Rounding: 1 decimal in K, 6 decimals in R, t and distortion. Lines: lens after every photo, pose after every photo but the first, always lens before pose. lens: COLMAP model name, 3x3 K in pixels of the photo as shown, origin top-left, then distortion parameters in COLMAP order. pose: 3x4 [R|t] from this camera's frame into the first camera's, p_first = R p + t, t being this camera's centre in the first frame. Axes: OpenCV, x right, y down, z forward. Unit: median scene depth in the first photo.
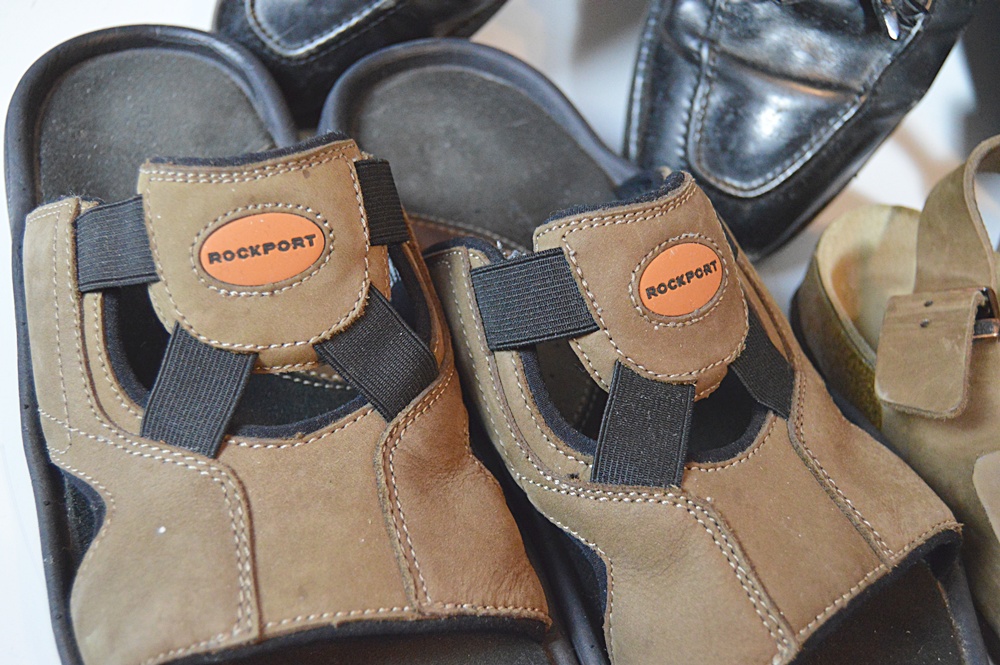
lens RADIAL K [[1144.0, 0, 498.0], [0, 1144.0, 341.2], [0, 0, 1]] dist [-0.073675, 0.000000]
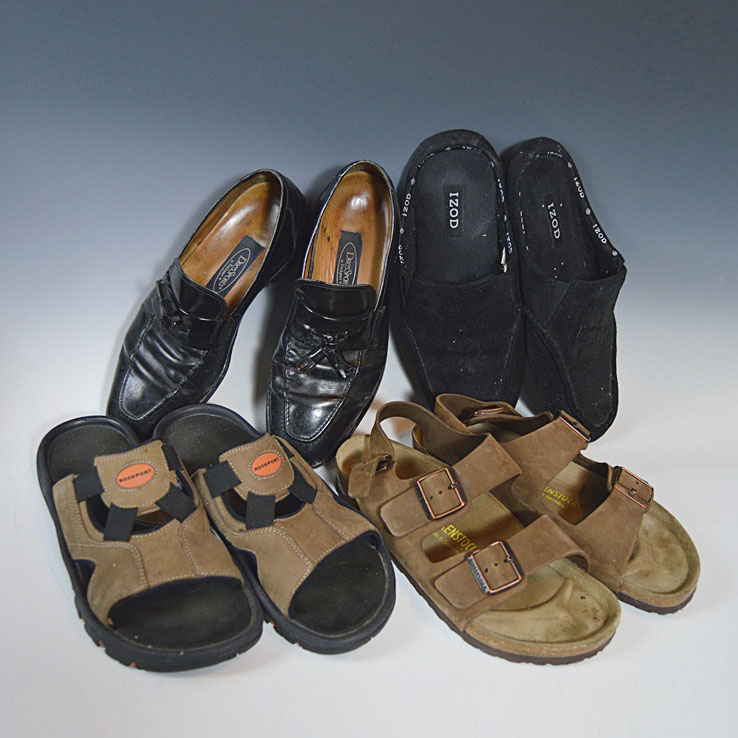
lens RADIAL K [[852.2, 0, 372.2], [0, 852.2, 373.3], [0, 0, 1]] dist [-0.076250, 0.000000]
pose [[0.981454, -0.164405, 0.098583, 0.256384], [0.185086, 0.946588, -0.264034, 0.388085], [-0.049909, 0.277384, 0.959462, -1.377268]]
